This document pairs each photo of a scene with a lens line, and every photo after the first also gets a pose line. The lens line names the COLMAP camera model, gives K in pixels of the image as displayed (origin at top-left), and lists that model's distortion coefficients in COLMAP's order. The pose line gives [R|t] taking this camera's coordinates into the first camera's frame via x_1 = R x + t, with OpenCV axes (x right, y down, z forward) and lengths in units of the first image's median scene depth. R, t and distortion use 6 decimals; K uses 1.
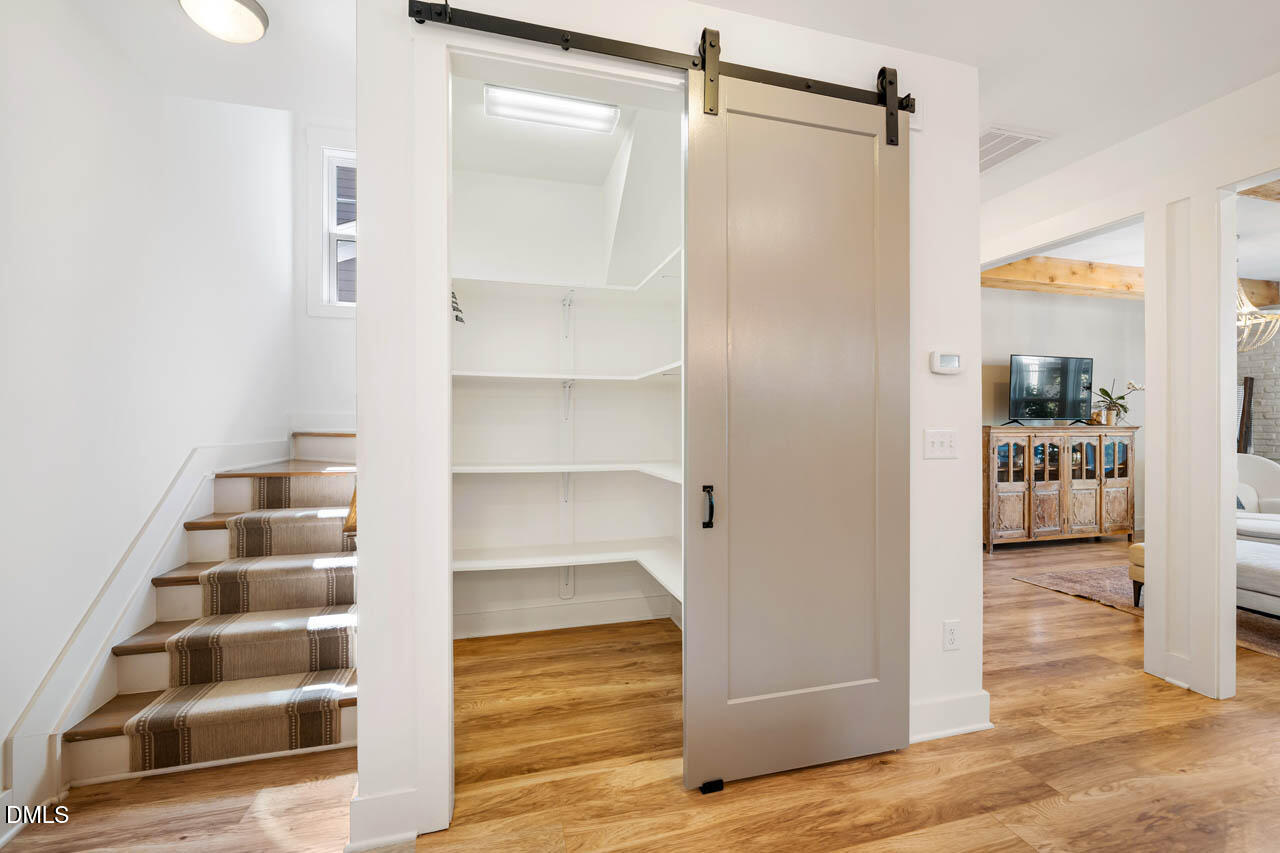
lens RADIAL K [[530.7, 0, 645.2], [0, 530.7, 424.2], [0, 0, 1]] dist [-0.003260, -0.000183]
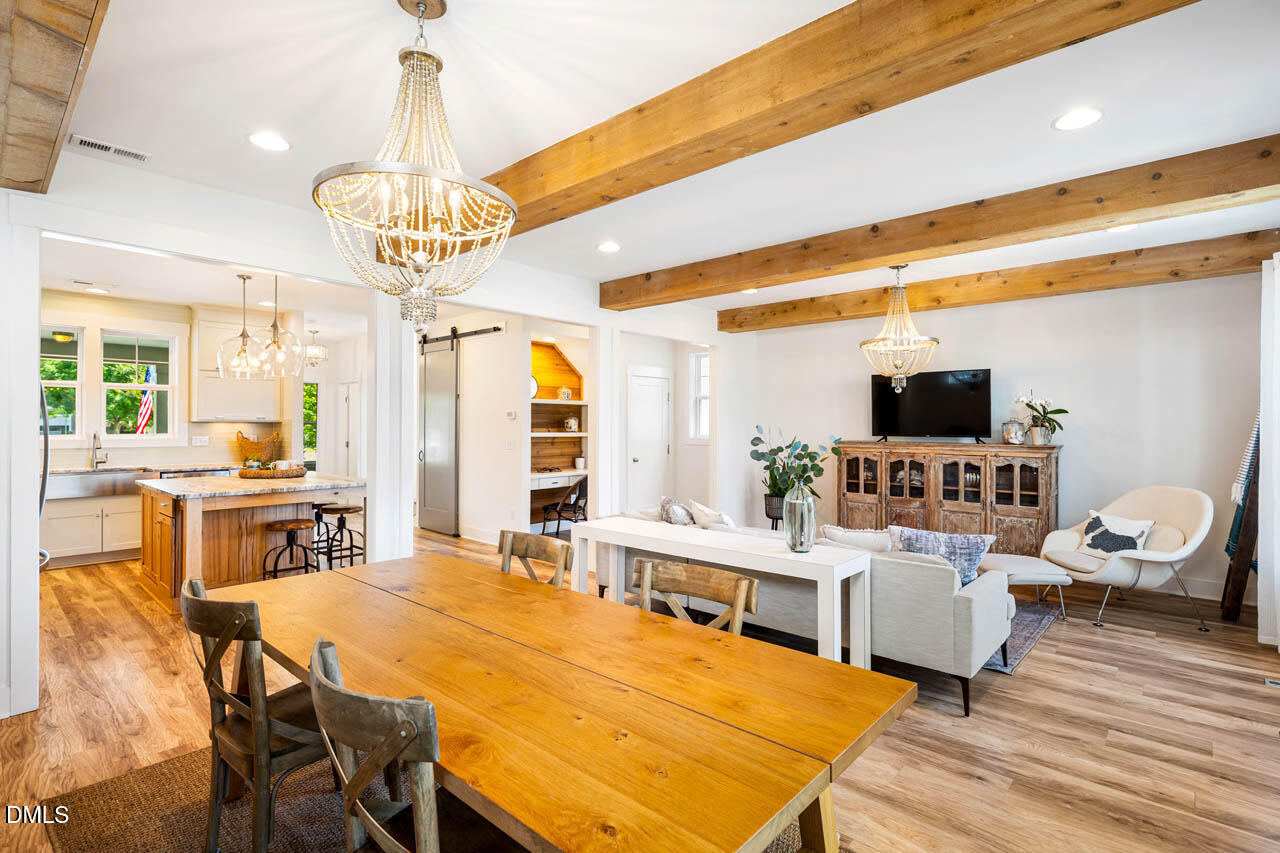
lens RADIAL K [[591.4, 0, 627.6], [0, 591.4, 424.0], [0, 0, 1]] dist [-0.002888, -0.000050]
pose [[0.529639, -0.003297, -0.848217, 4.070310], [0.000426, 0.999993, -0.003621, -0.079392], [0.848223, 0.001556, 0.529637, -0.136205]]
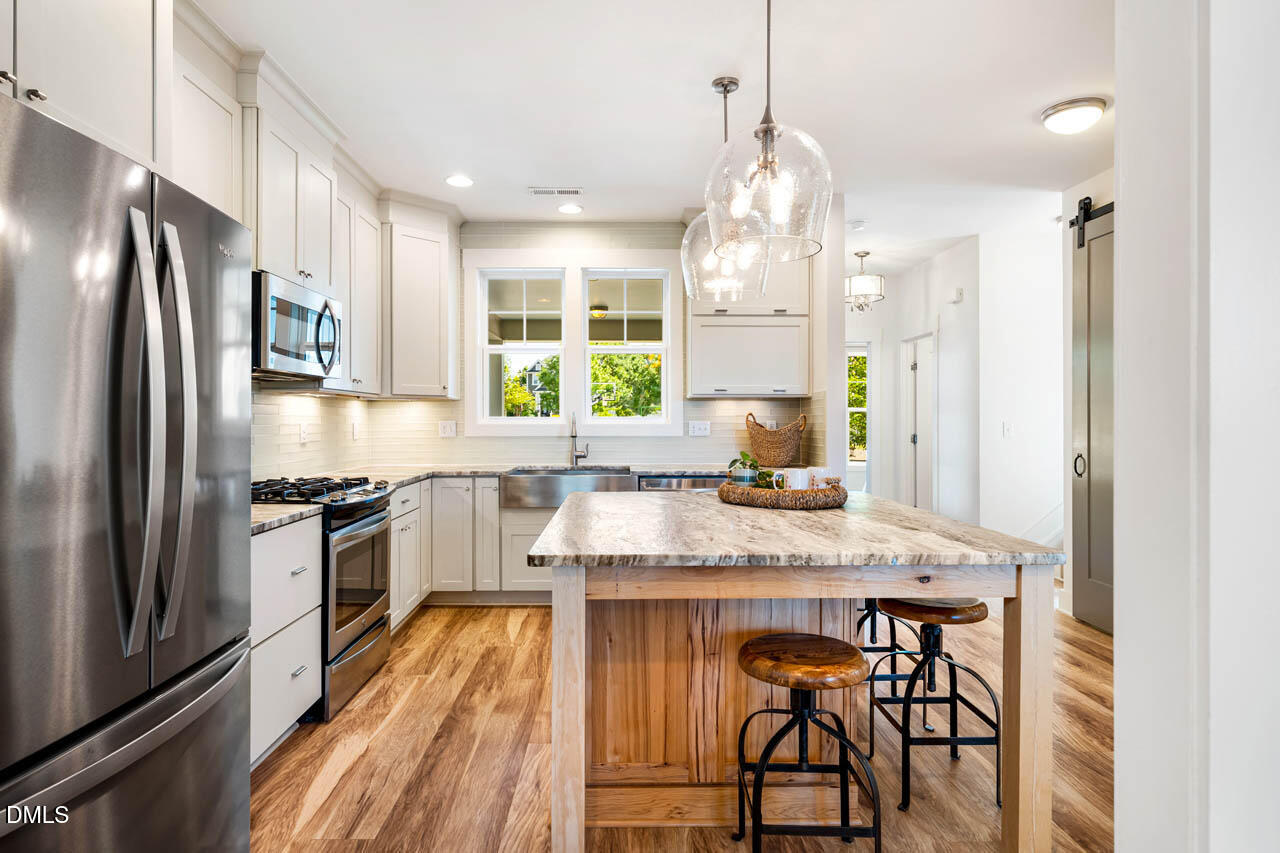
lens RADIAL K [[682.3, 0, 633.3], [0, 682.3, 421.9], [0, 0, 1]] dist [-0.020291, -0.000893]
pose [[-0.254163, 0.000354, -0.967161, 2.247389], [0.002937, 0.999996, -0.000406, -0.013858], [0.967157, -0.002944, -0.254163, -0.004873]]
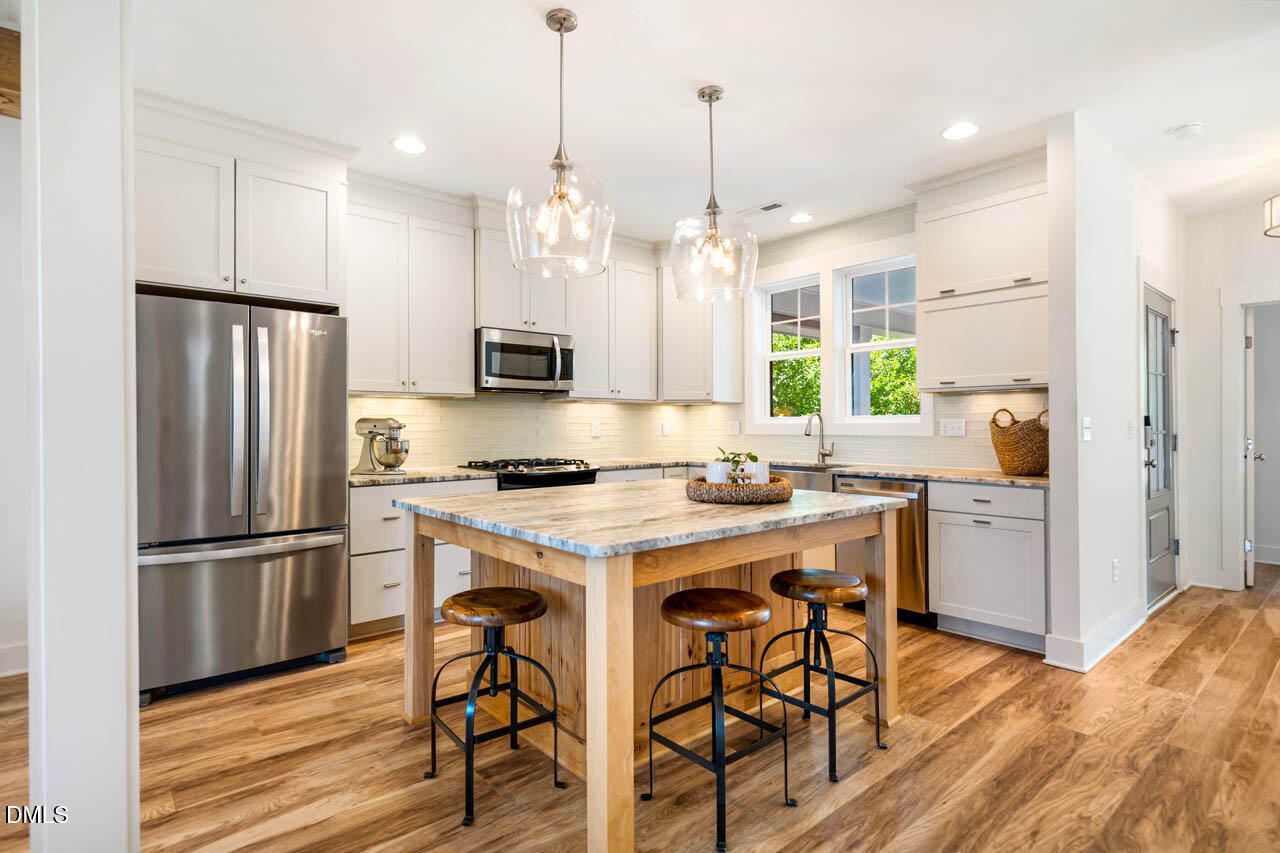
lens RADIAL K [[648.2, 0, 646.5], [0, 648.2, 426.5], [0, 0, 1]] dist [-0.000250, -0.000772]
pose [[-0.901362, -0.001582, -0.433064, 1.483059], [0.000429, 0.999990, -0.004545, 0.018361], [0.433067, -0.004283, -0.901352, 1.150680]]
